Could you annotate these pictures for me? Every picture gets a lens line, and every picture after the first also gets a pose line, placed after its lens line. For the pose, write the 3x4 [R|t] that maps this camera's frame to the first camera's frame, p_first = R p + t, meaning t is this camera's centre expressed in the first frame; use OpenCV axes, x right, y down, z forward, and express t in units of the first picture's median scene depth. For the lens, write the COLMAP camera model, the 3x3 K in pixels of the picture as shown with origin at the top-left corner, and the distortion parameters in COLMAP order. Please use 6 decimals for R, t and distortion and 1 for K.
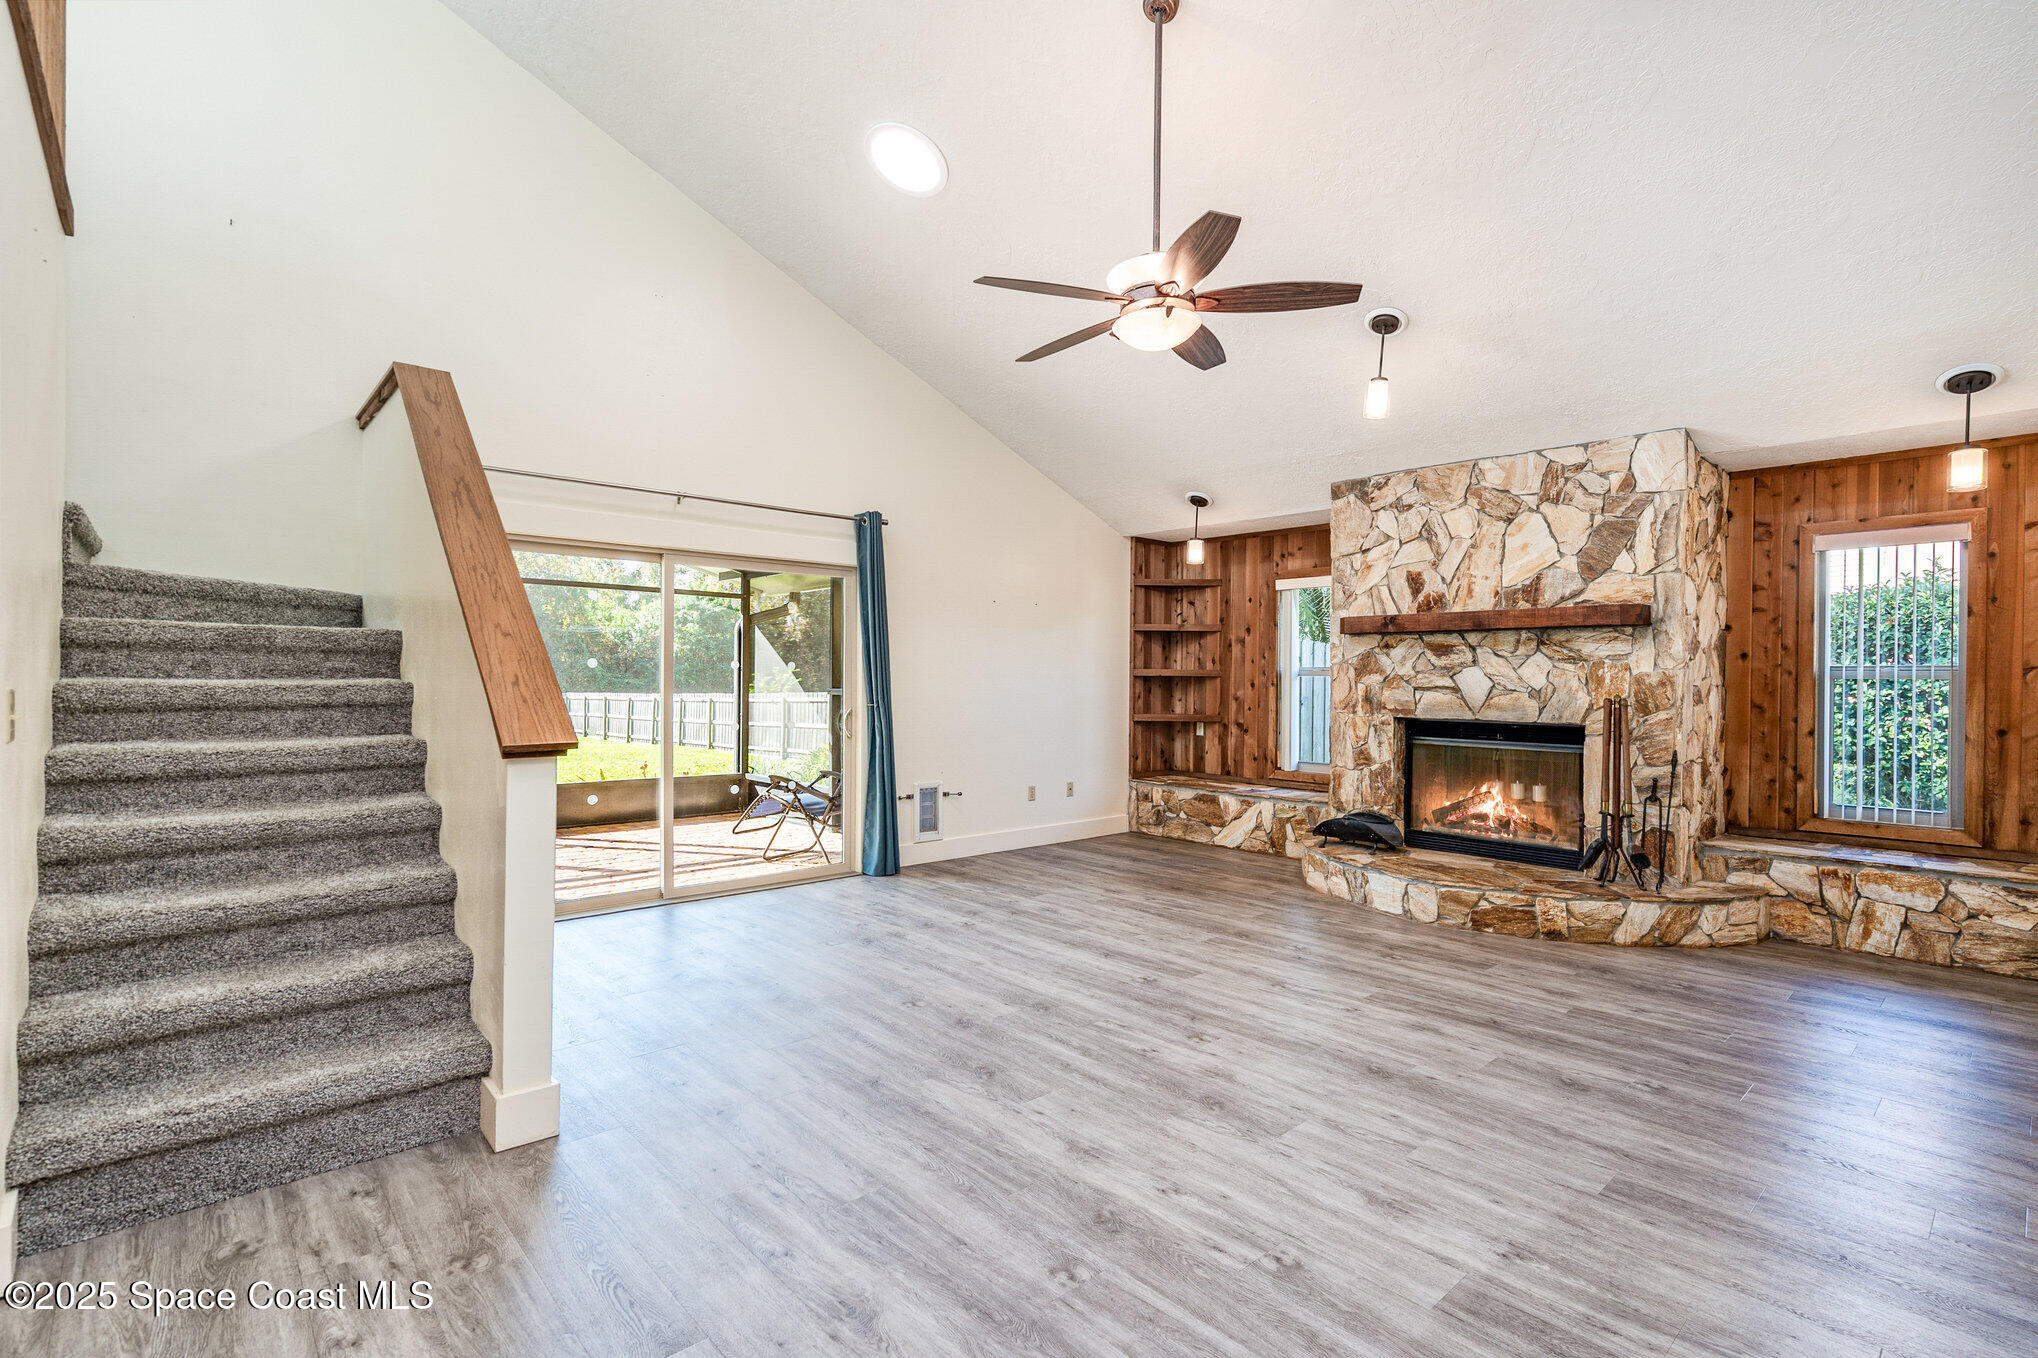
lens RADIAL K [[935.1, 0, 1025.7], [0, 935.1, 681.6], [0, 0, 1]] dist [-0.006739, -0.000716]
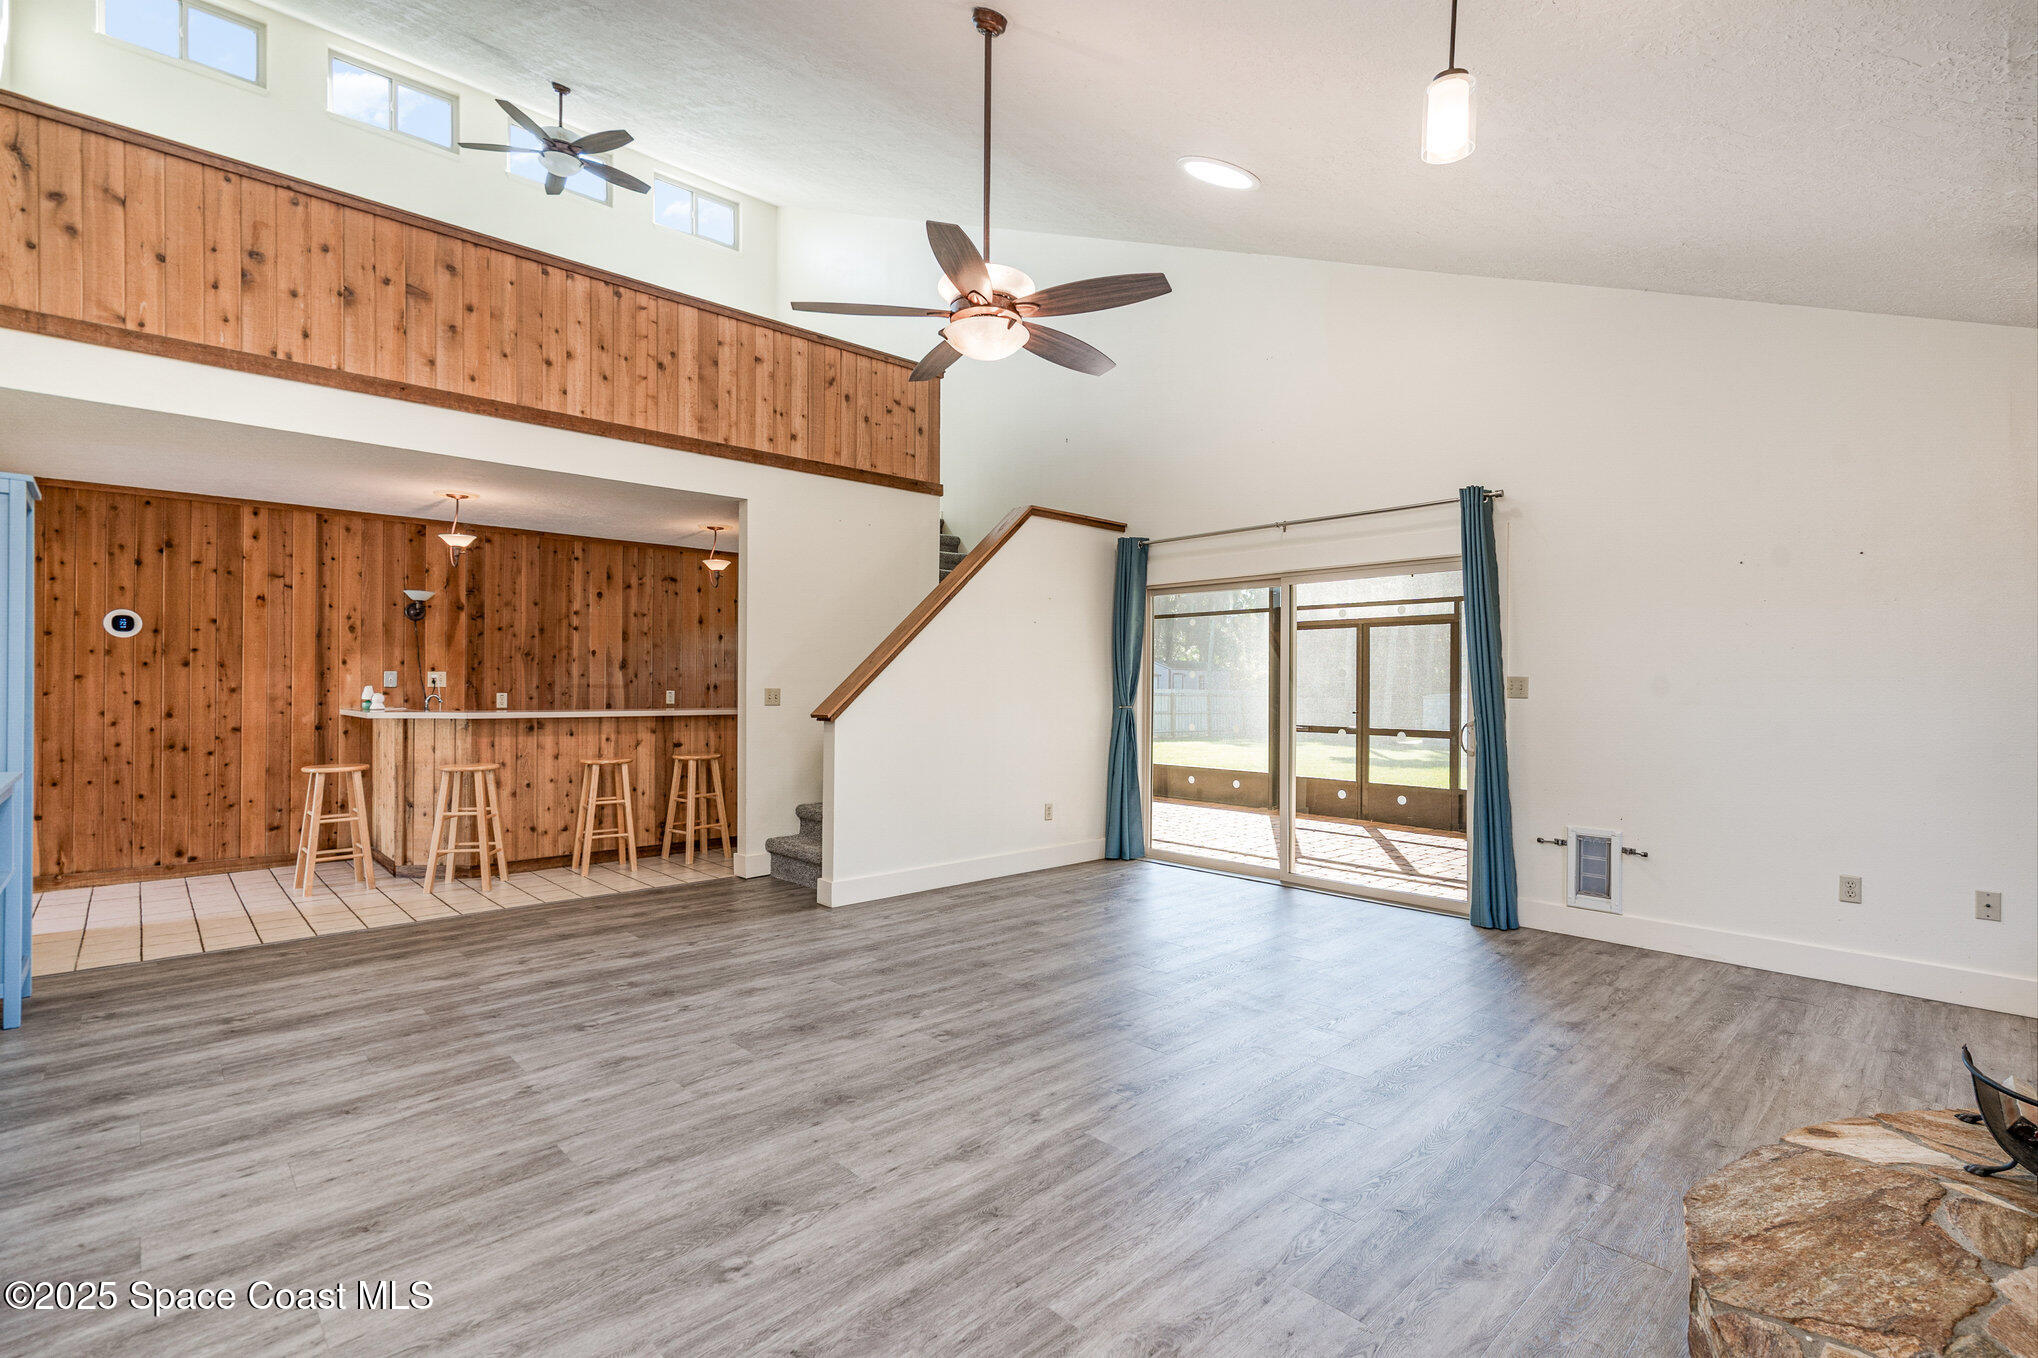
lens RADIAL K [[935.1, 0, 1025.7], [0, 935.1, 685.5], [0, 0, 1]] dist [-0.006739, -0.000716]
pose [[0.031709, -0.003710, -0.999490, 1.207200], [-0.007669, 0.999963, -0.003955, 0.003920], [0.999468, 0.007790, 0.031679, 1.052346]]
